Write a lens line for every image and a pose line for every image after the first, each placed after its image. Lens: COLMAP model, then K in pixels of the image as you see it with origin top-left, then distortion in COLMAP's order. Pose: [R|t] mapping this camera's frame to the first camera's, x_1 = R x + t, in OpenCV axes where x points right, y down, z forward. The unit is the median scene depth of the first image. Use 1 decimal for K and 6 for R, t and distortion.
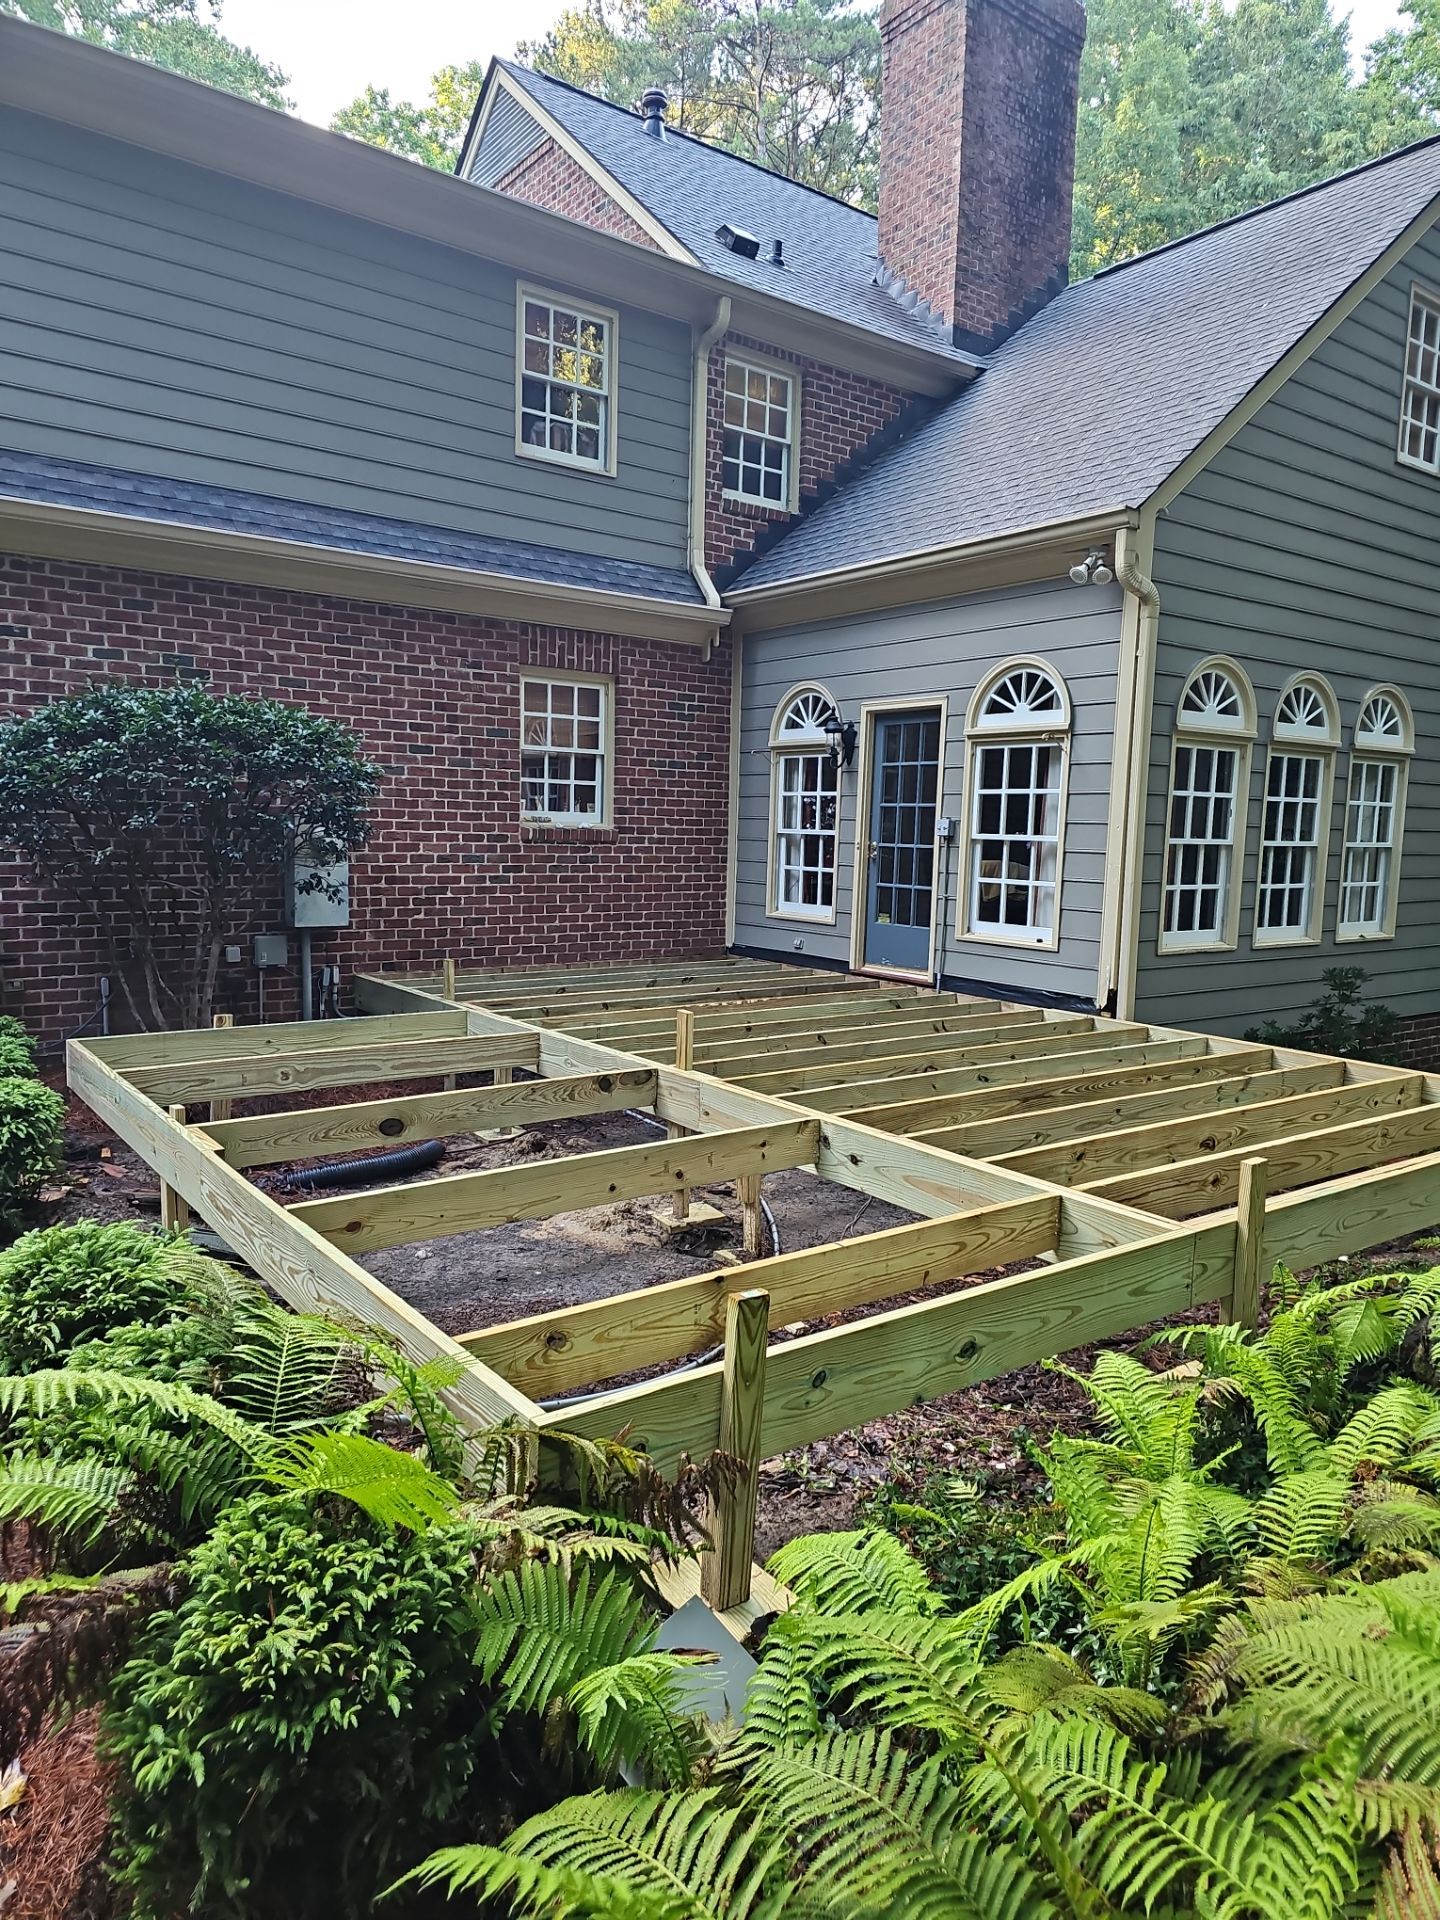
lens RADIAL K [[1279.3, 0, 738.4], [0, 1279.3, 968.0], [0, 0, 1]] dist [0.043664, -0.008324]
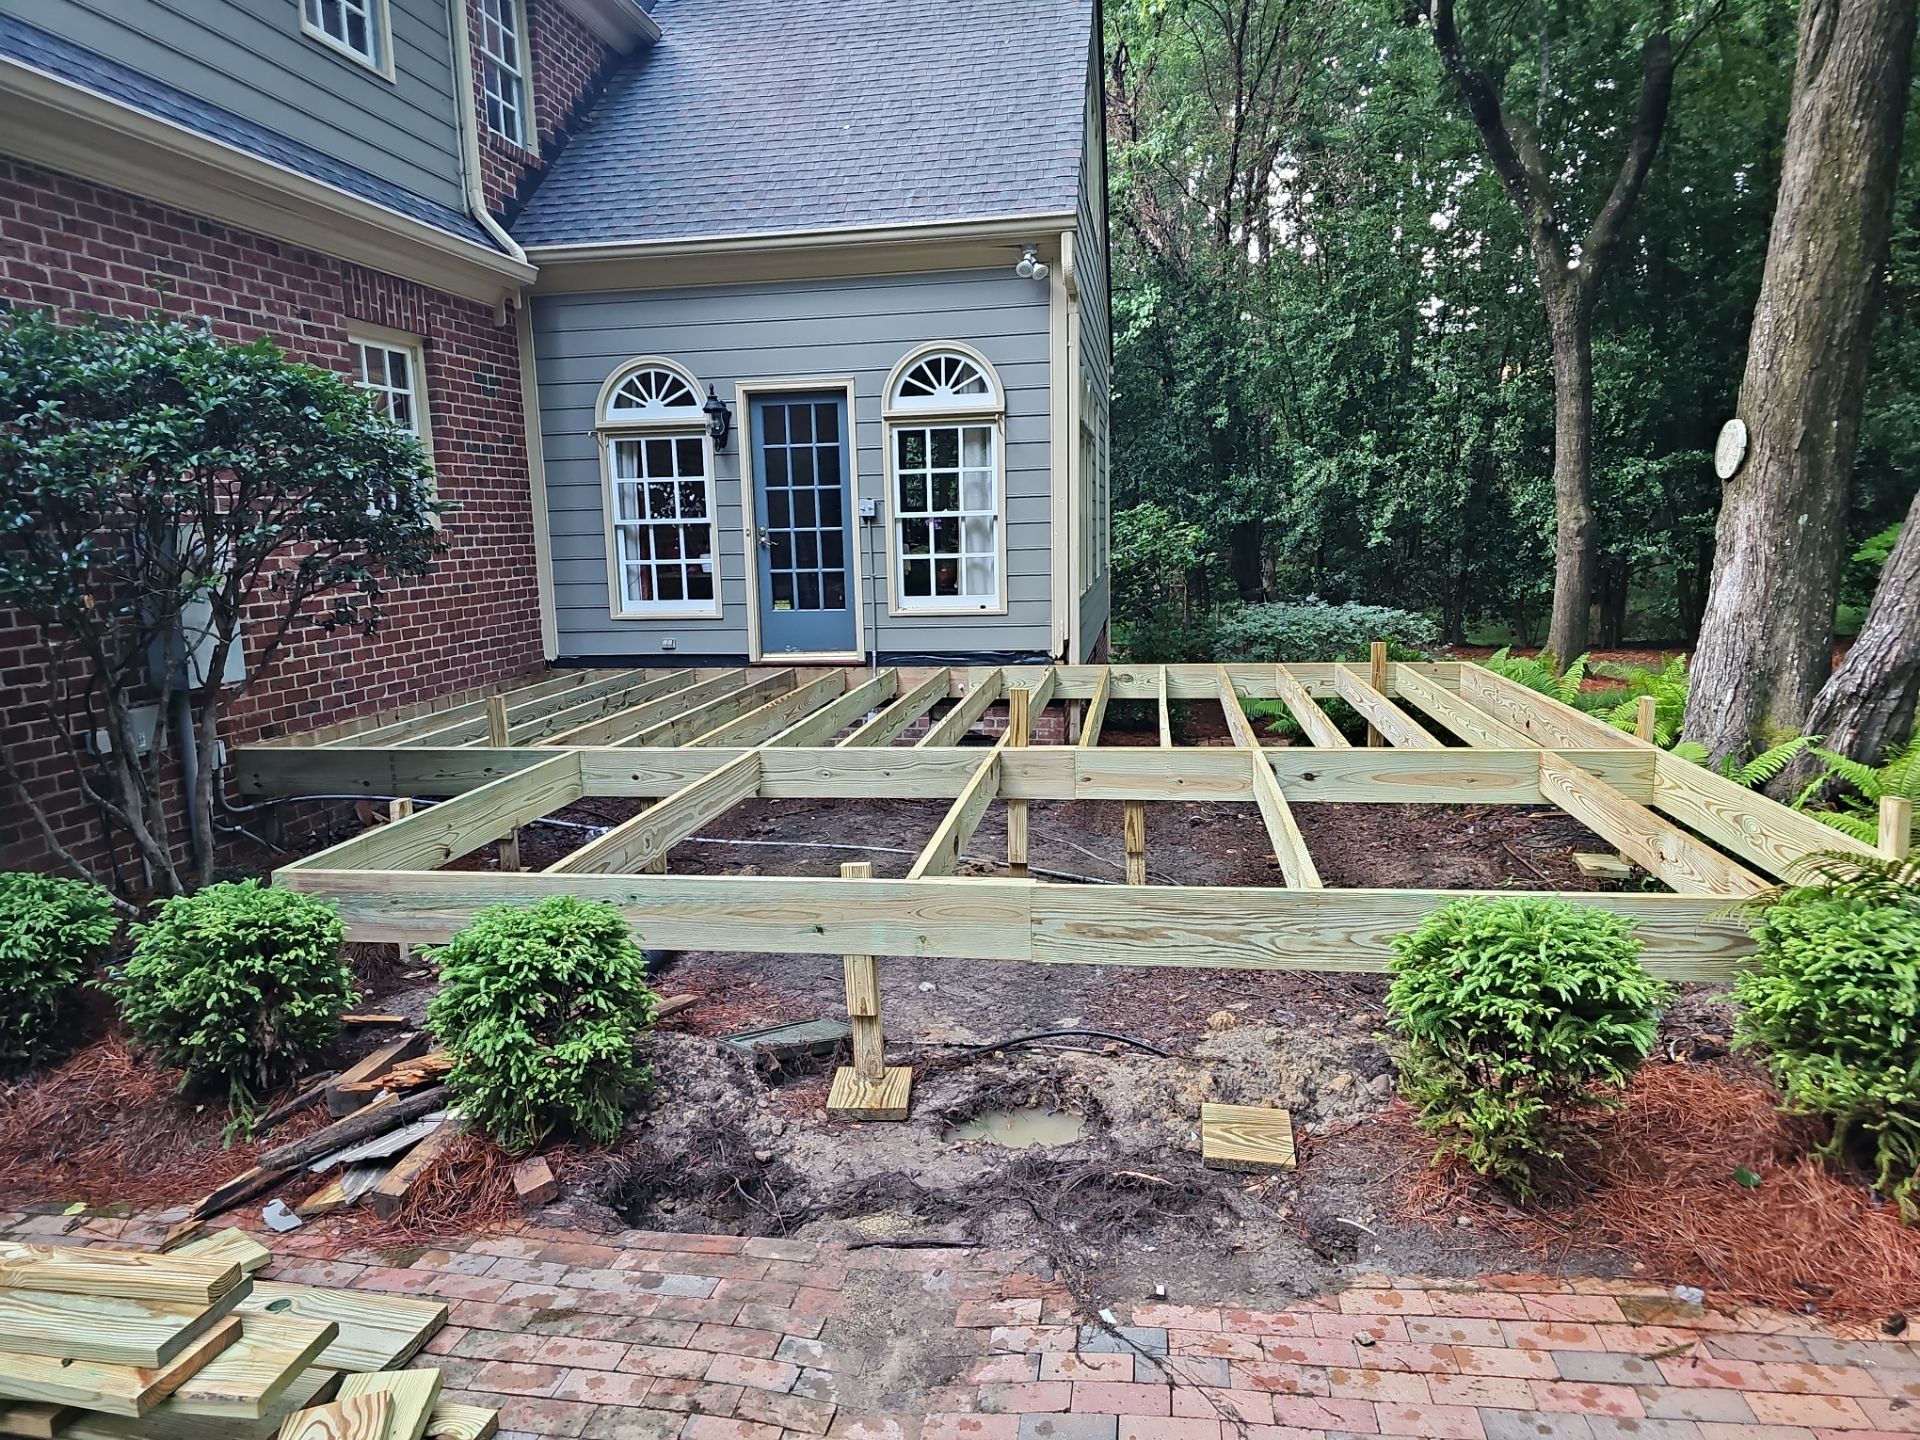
lens RADIAL K [[1279.3, 0, 969.4], [0, 1279.3, 720.9], [0, 0, 1]] dist [0.043664, -0.008324]
pose [[0.715207, -0.155101, 0.681486, -0.490752], [0.123728, 0.987762, 0.094957, -0.027966], [-0.687874, 0.016405, 0.725645, 0.199287]]
